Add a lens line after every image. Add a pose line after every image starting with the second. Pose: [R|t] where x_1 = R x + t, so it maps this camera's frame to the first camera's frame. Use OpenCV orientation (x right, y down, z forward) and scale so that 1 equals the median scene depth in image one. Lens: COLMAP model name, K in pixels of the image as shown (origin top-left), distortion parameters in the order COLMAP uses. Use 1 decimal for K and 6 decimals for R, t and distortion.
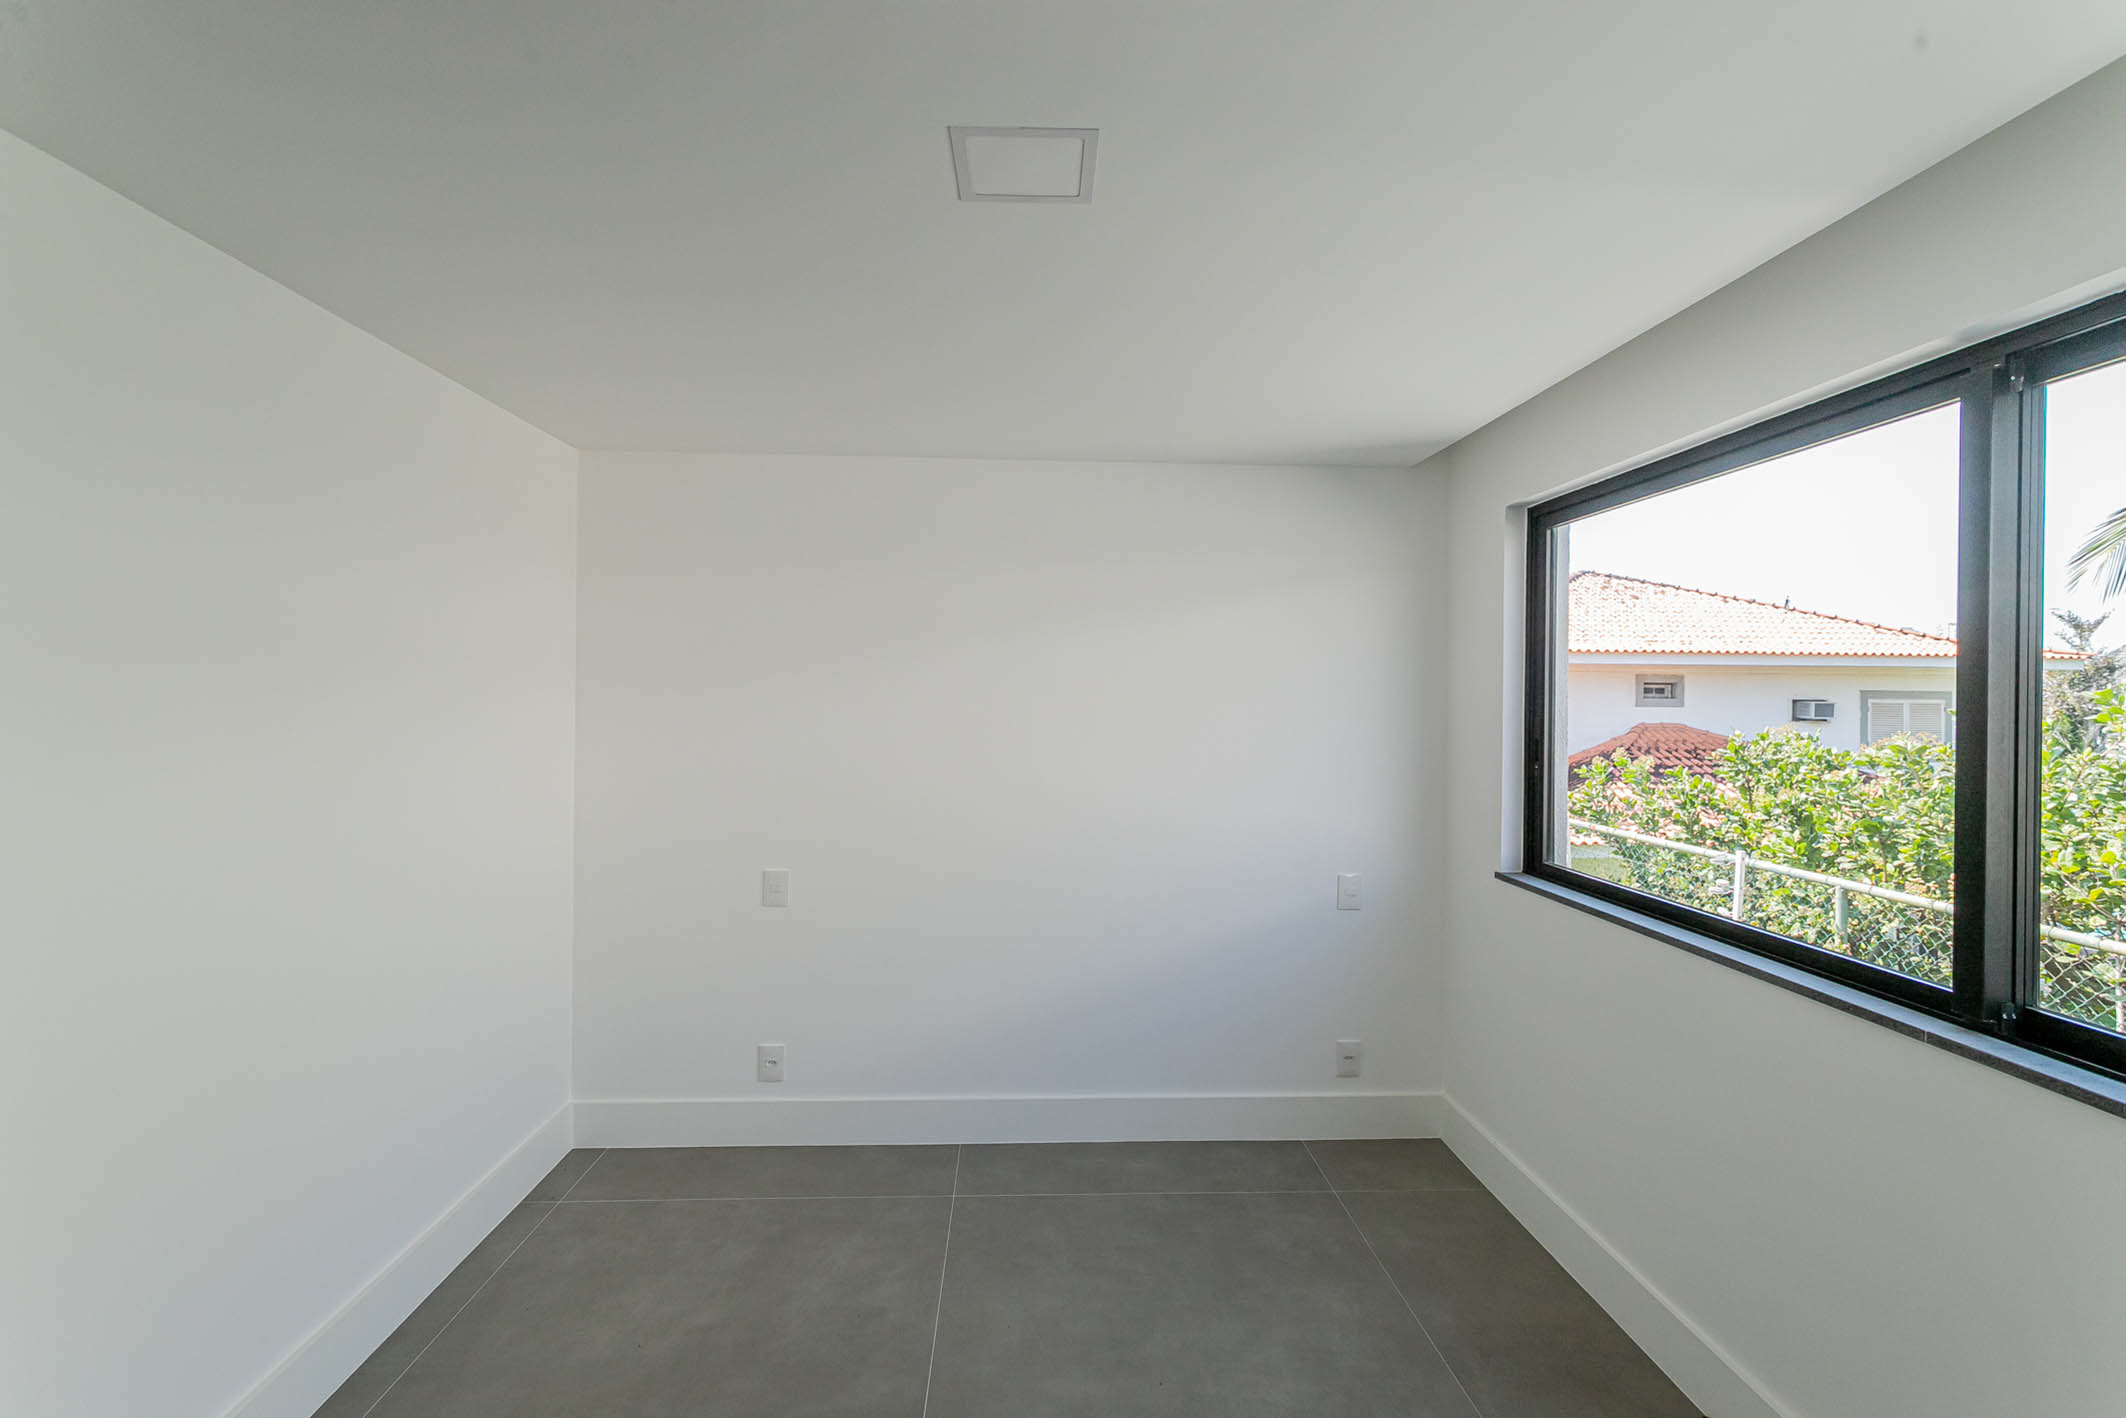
lens RADIAL K [[1004.7, 0, 1053.6], [0, 1004.7, 701.7], [0, 0, 1]] dist [0.000533, 0.000368]
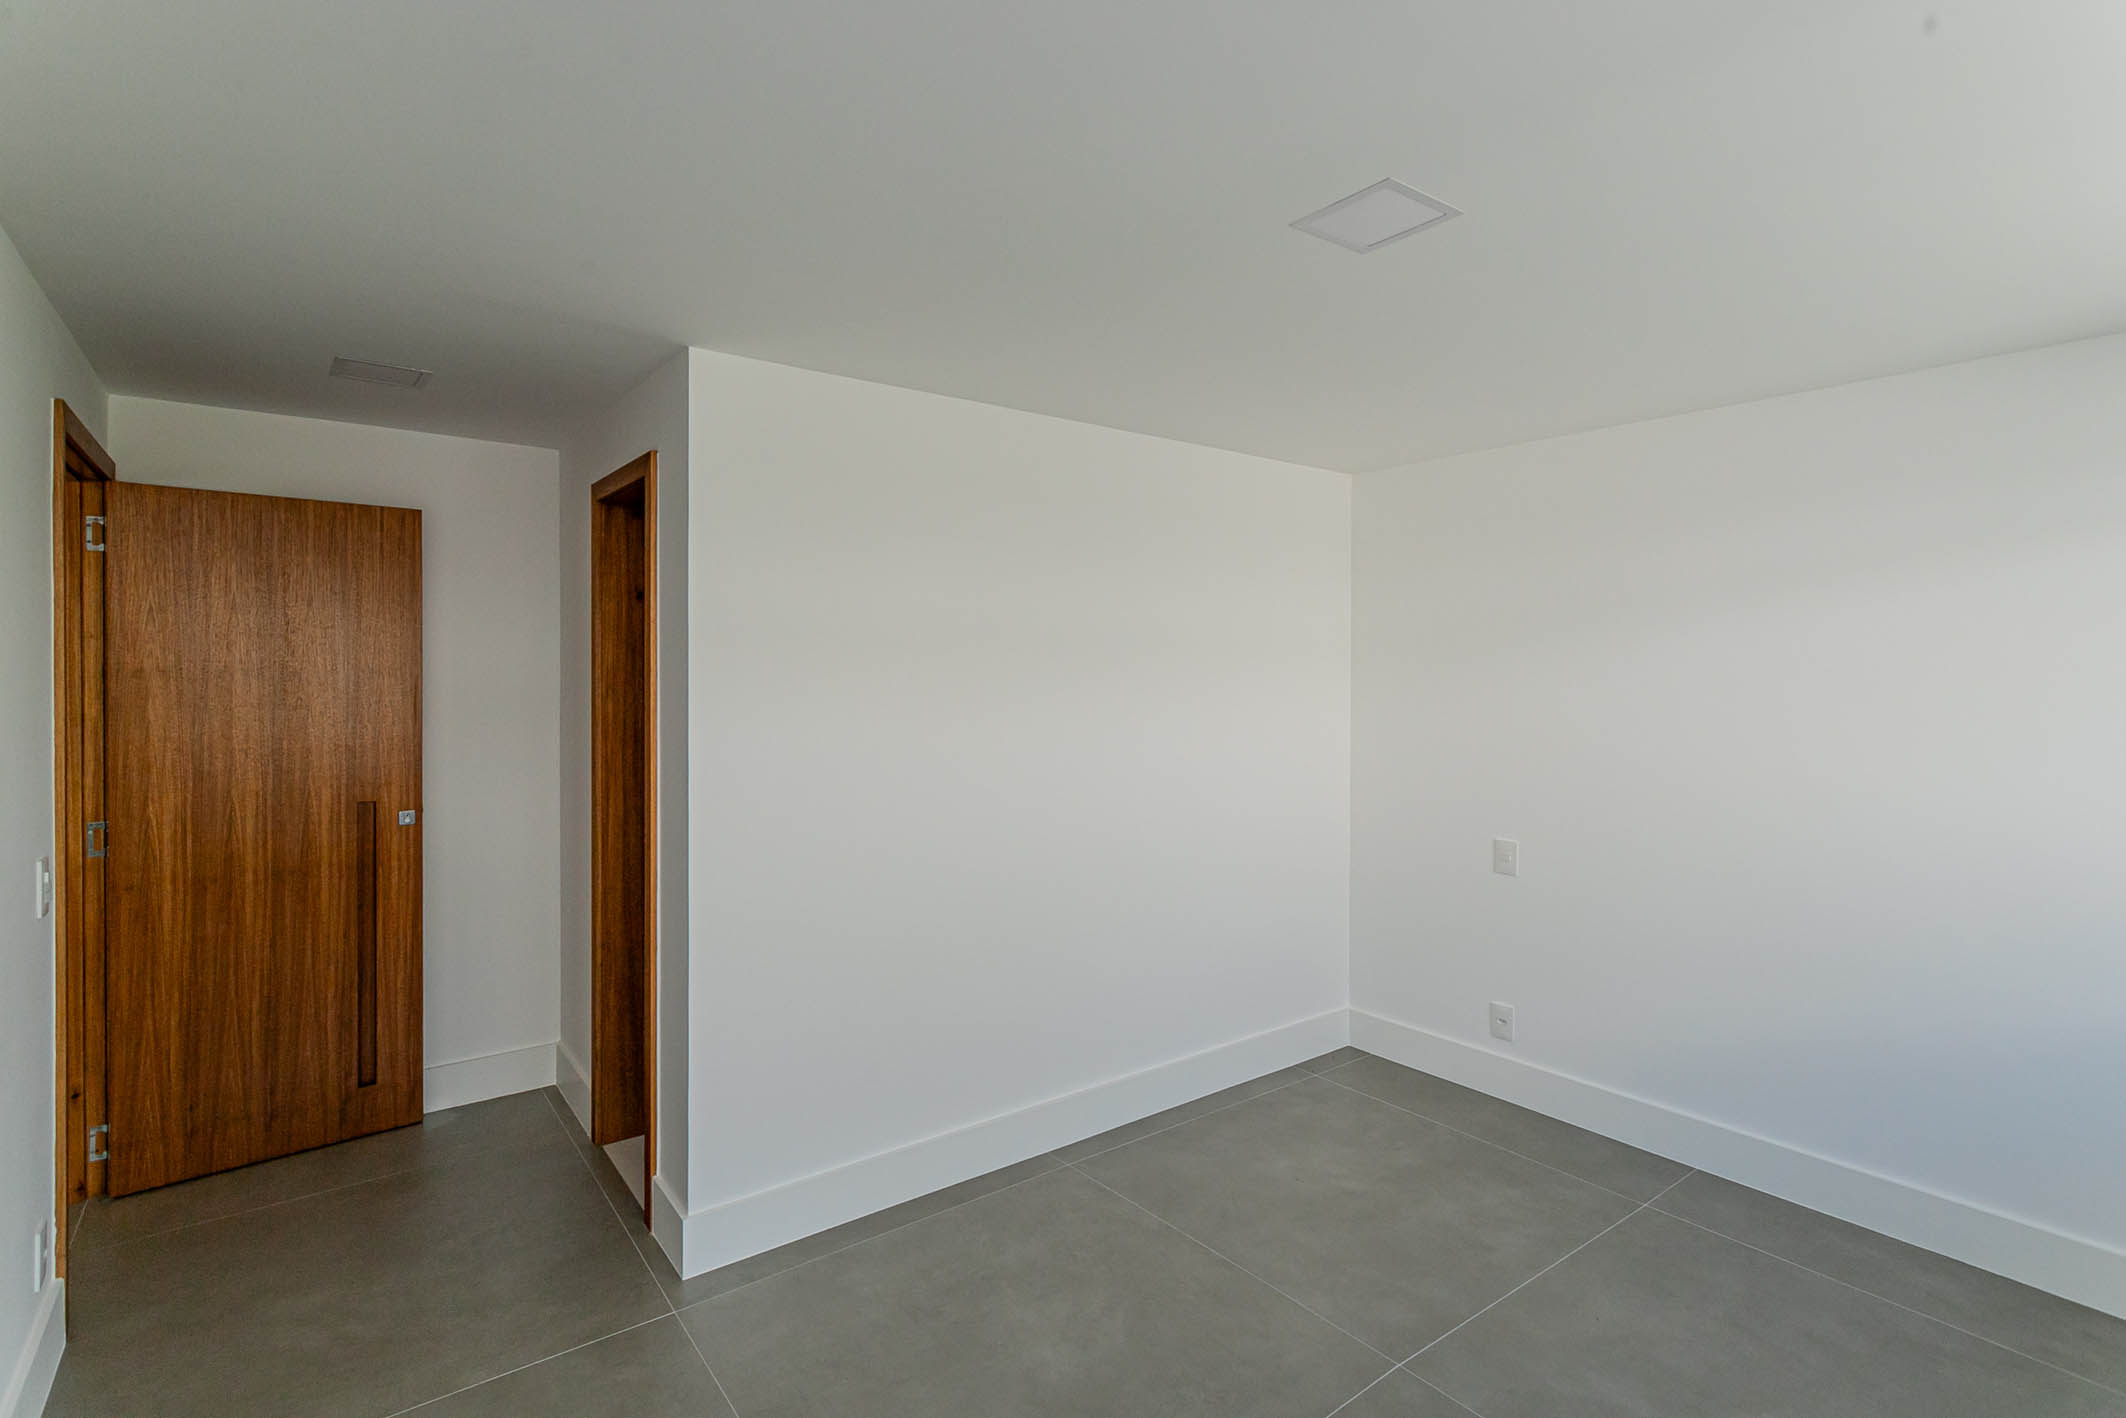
lens RADIAL K [[1004.7, 0, 1053.6], [0, 1004.7, 701.7], [0, 0, 1]] dist [0.000533, 0.000368]
pose [[0.566536, 0.016027, -0.823881, 0.333611], [-0.002161, 0.999836, 0.017964, 0.004012], [0.824034, -0.008396, 0.566478, 0.011957]]
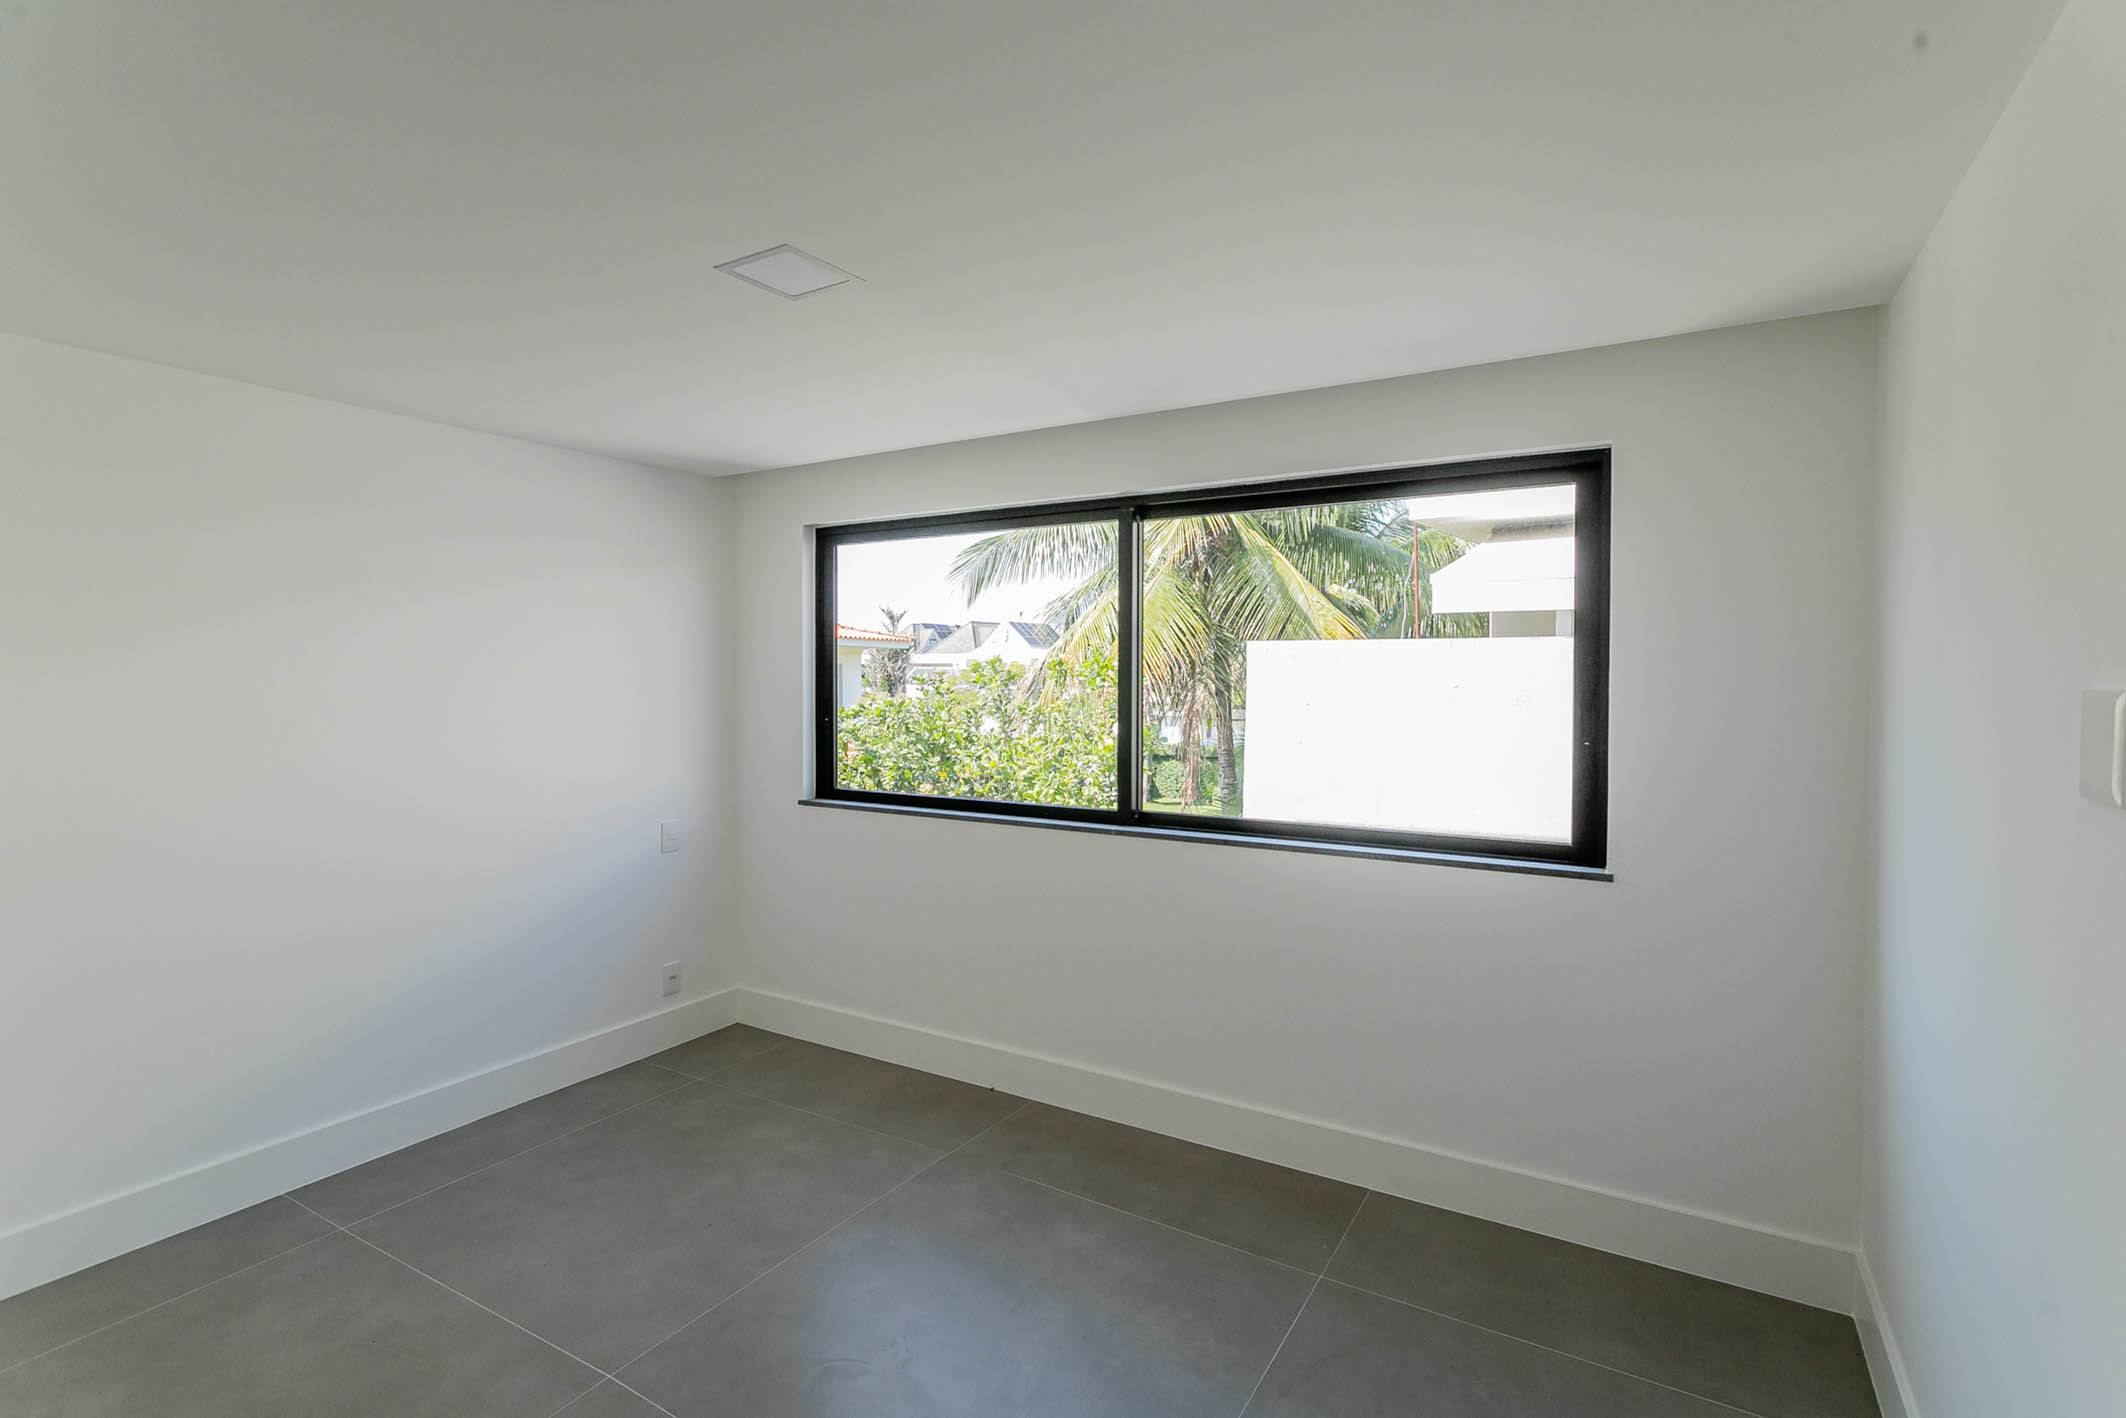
lens RADIAL K [[1004.7, 0, 1053.6], [0, 1004.7, 701.7], [0, 0, 1]] dist [0.000533, 0.000368]
pose [[0.561850, -0.032345, 0.826607, -0.441740], [0.009359, 0.999420, 0.032746, -0.000962], [-0.827186, -0.010662, 0.561826, -0.023179]]
